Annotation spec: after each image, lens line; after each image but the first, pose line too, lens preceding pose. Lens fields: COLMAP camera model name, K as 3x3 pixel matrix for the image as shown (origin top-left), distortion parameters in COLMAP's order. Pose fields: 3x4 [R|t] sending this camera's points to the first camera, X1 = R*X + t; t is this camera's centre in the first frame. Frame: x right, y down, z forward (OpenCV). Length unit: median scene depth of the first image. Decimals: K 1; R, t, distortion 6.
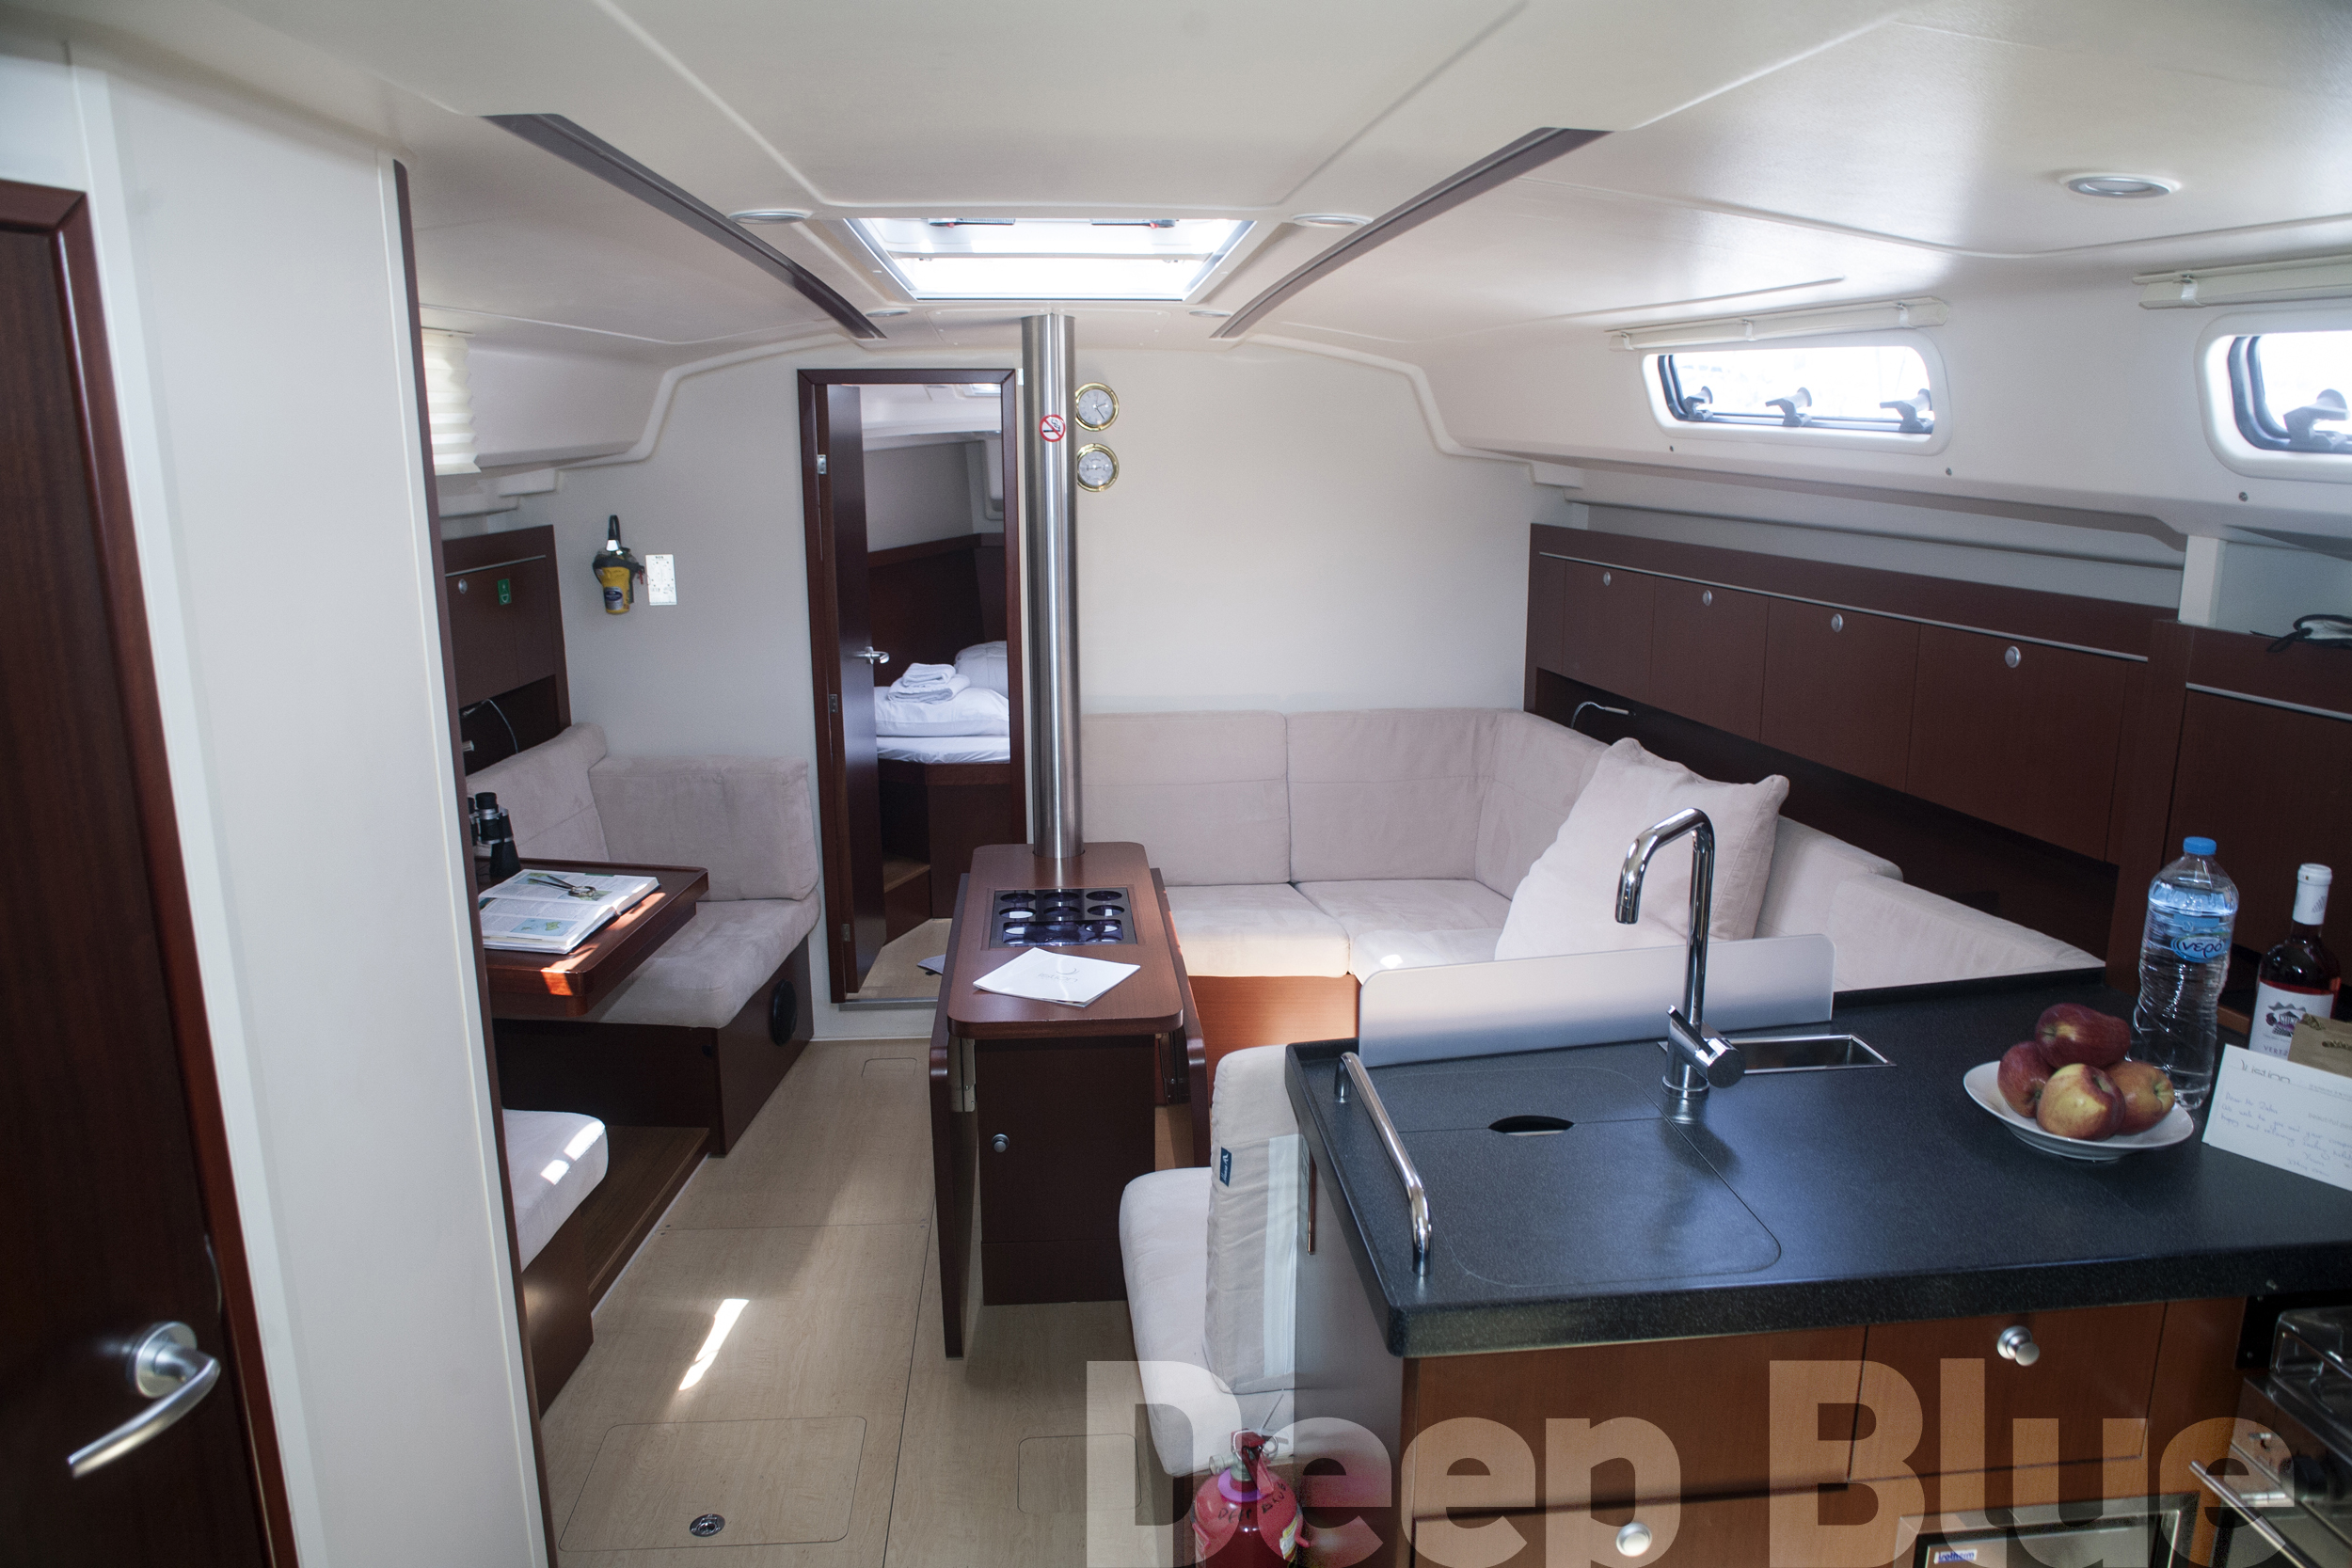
lens RADIAL K [[1615.0, 0, 1180.8], [0, 1615.0, 794.1], [0, 0, 1]] dist [-0.089646, 0.056135]
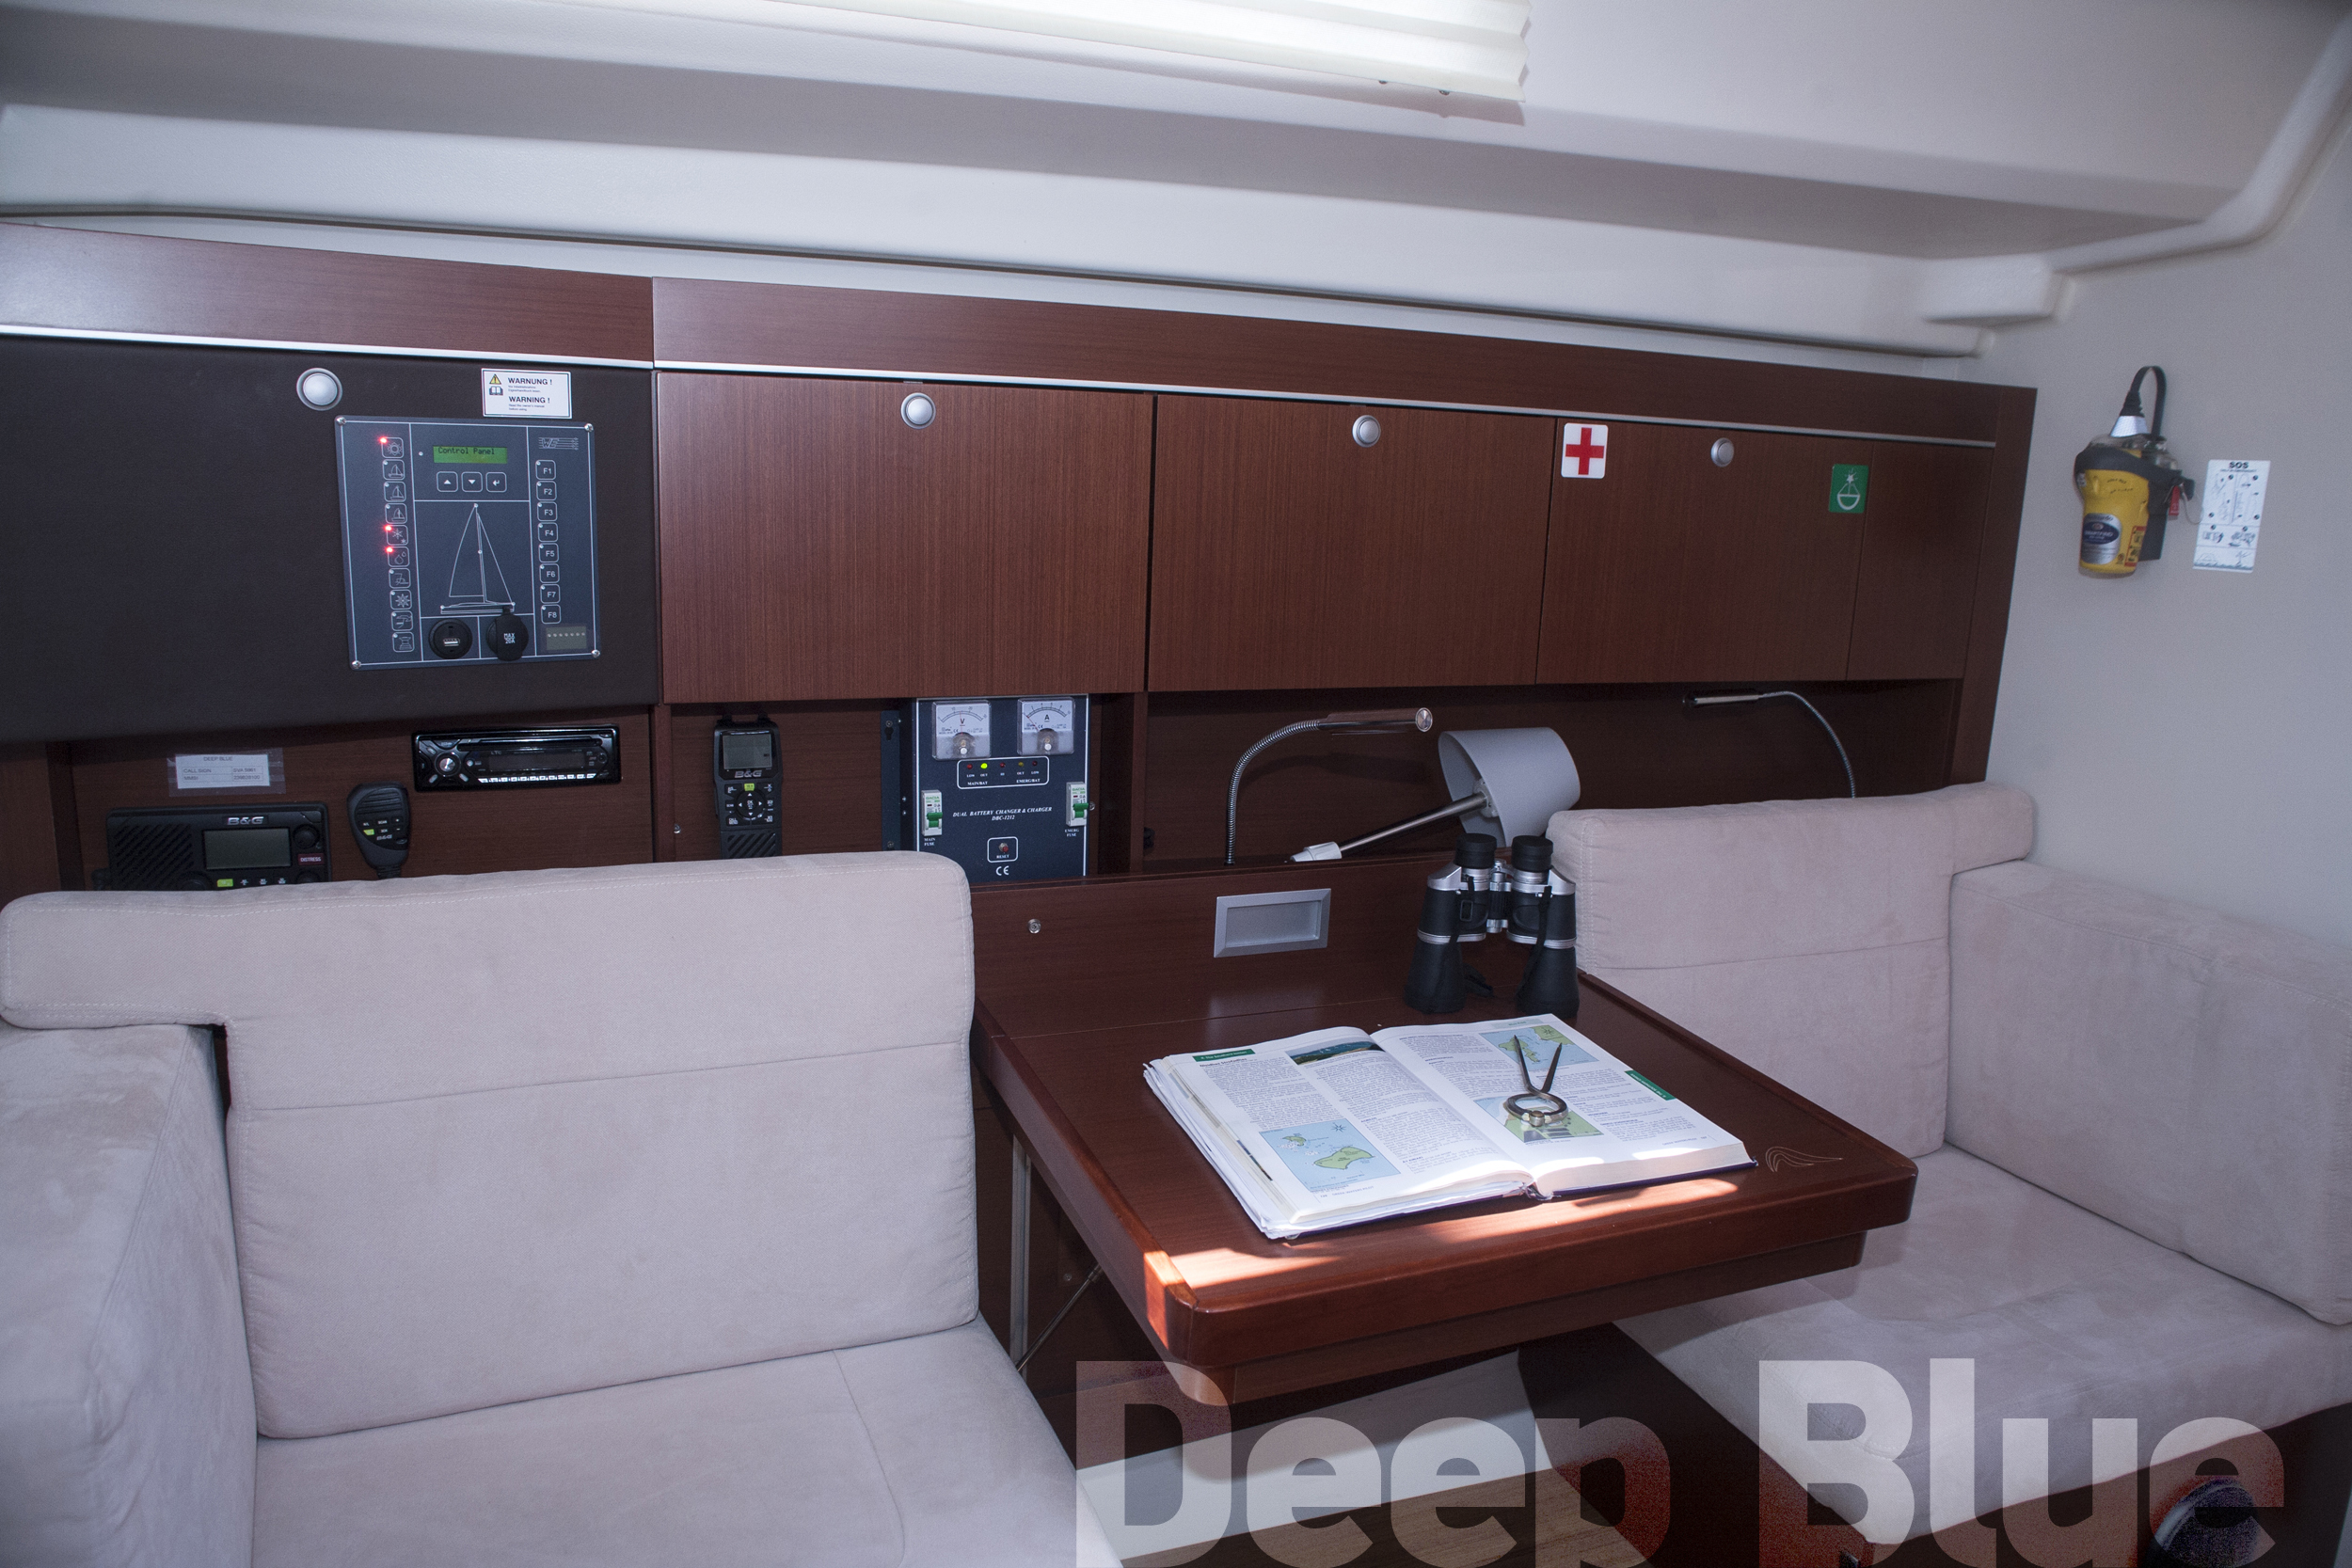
lens RADIAL K [[1615.0, 0, 1179.6], [0, 1615.0, 781.4], [0, 0, 1]] dist [-0.089646, 0.056135]
pose [[0.416225, 0.206956, -0.885396, -0.059387], [-0.245640, 0.963139, 0.109653, -0.054201], [0.875453, 0.171849, 0.451719, 0.815145]]
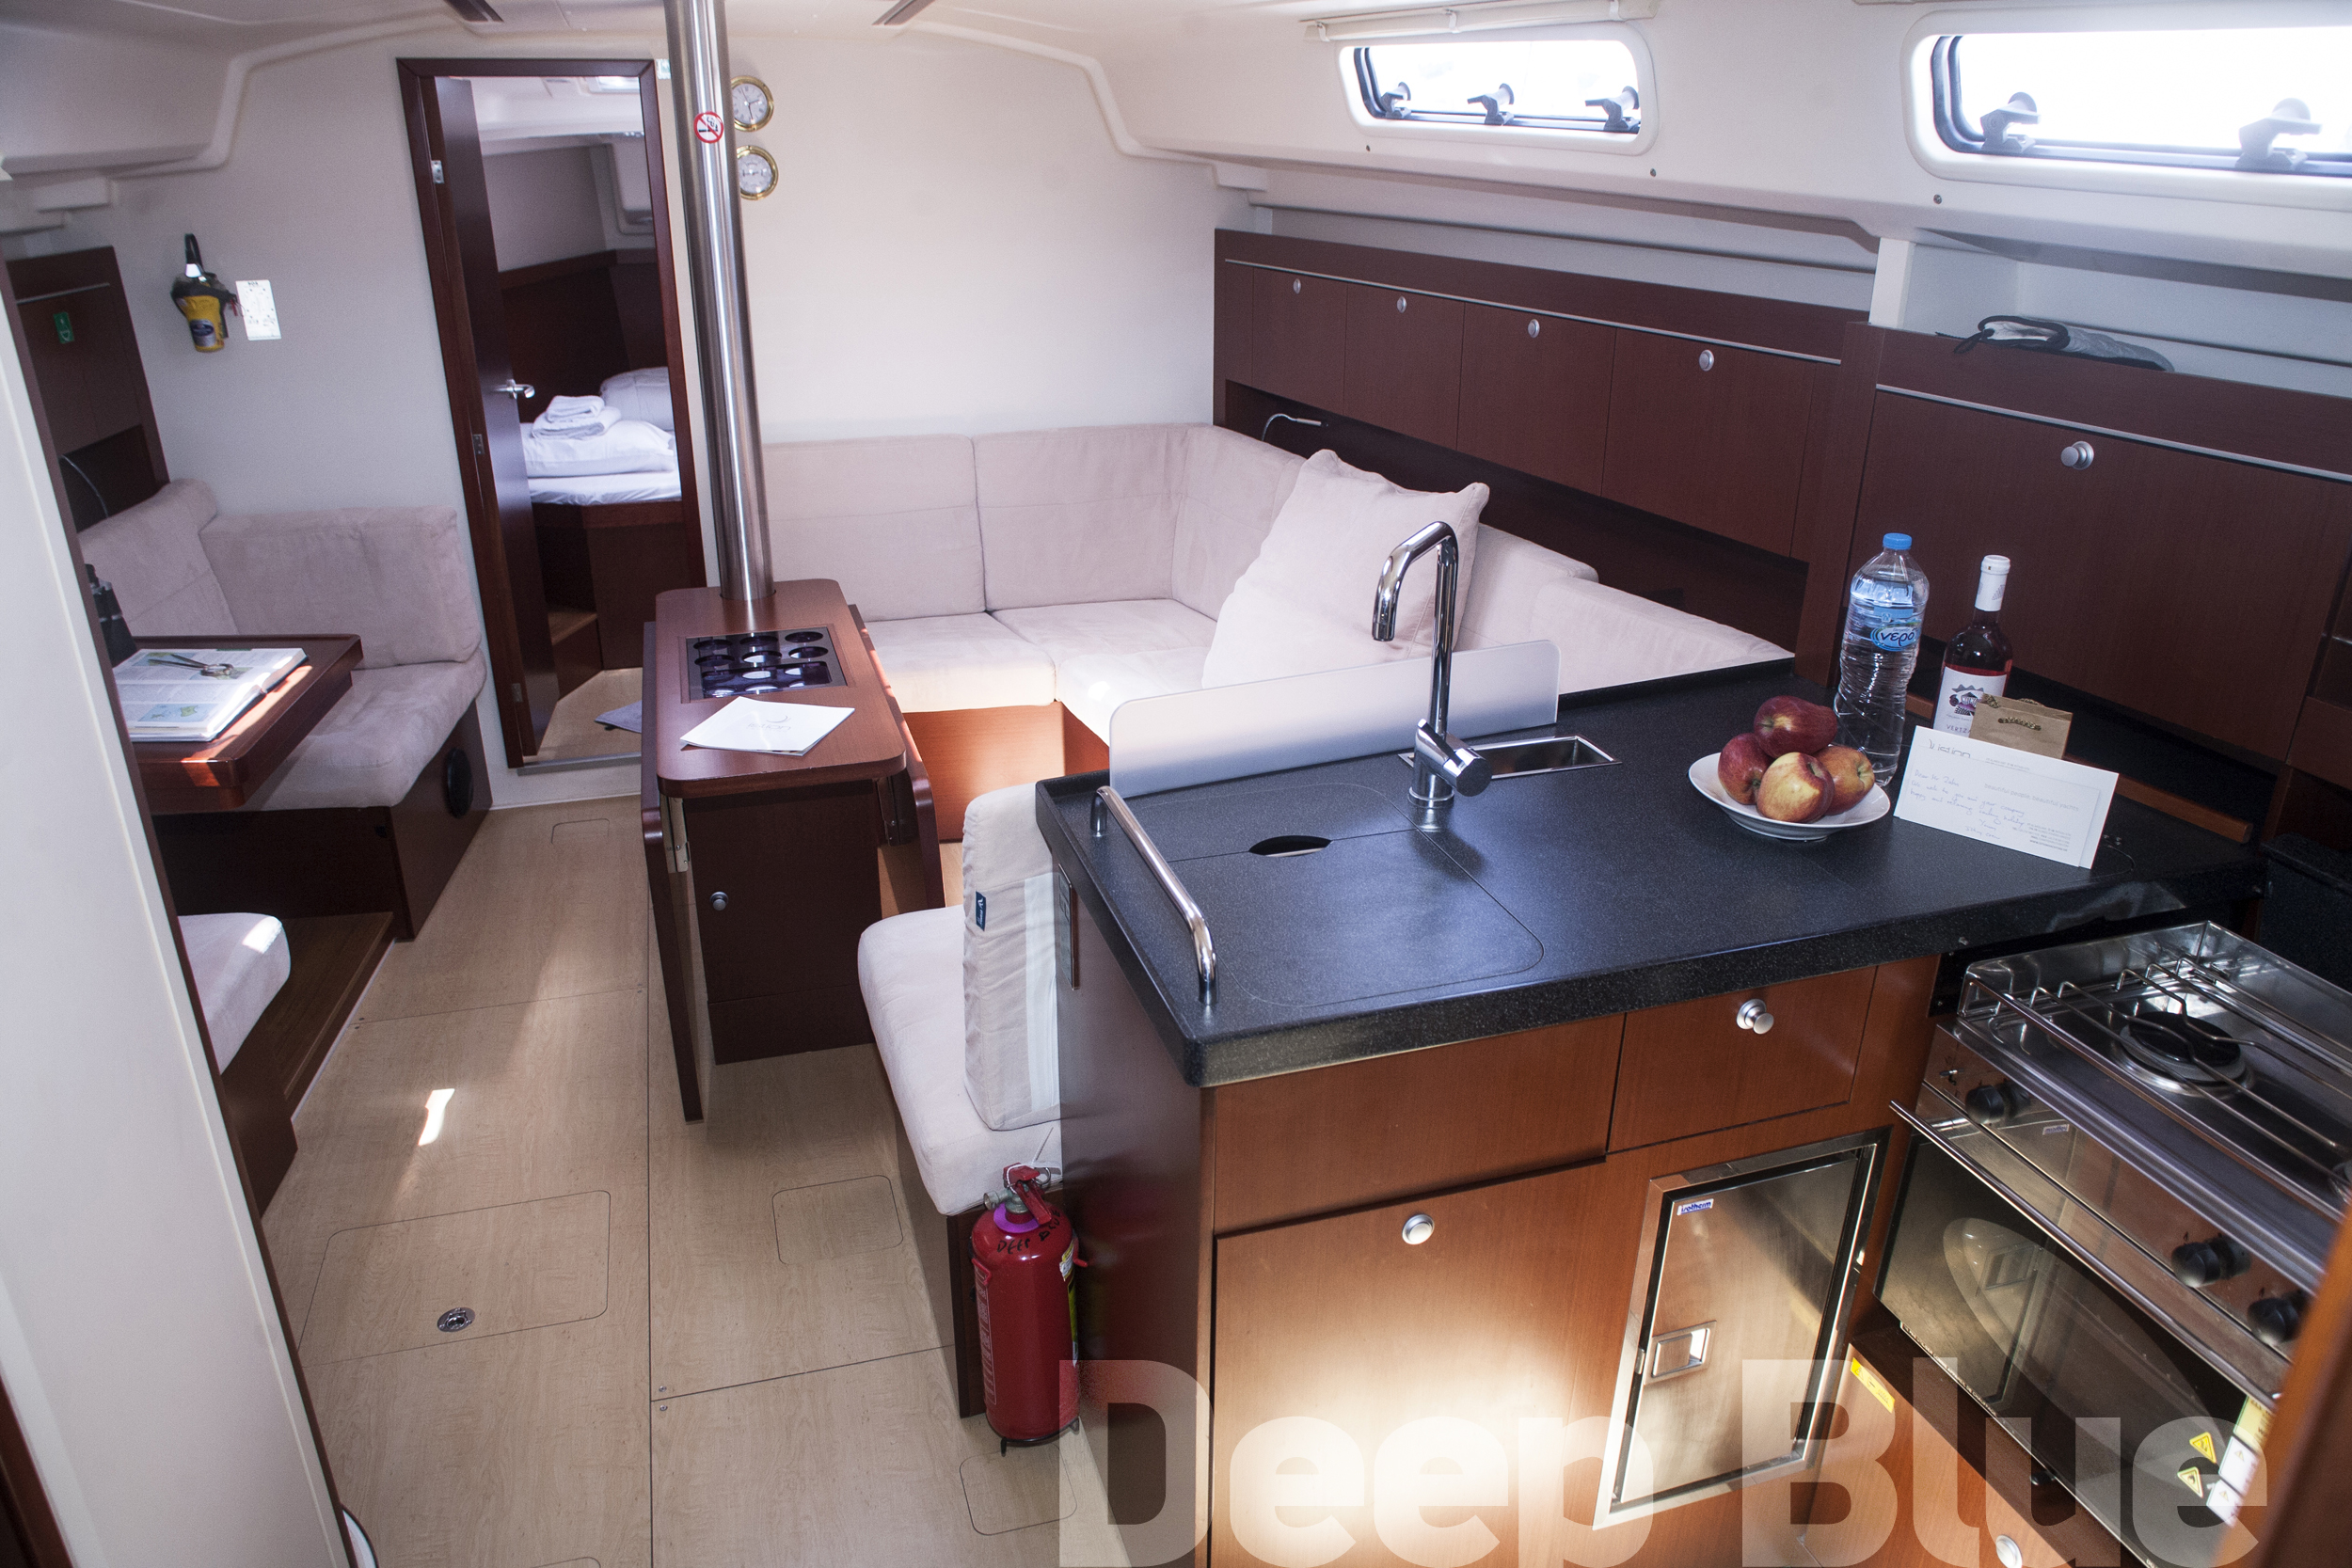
lens RADIAL K [[1615.0, 0, 1186.6], [0, 1615.0, 793.1], [0, 0, 1]] dist [-0.089646, 0.056135]
pose [[0.976960, -0.075029, 0.199799, -0.027142], [0.039979, 0.983933, 0.174003, -0.003070], [-0.209644, -0.162006, 0.964263, 0.024342]]
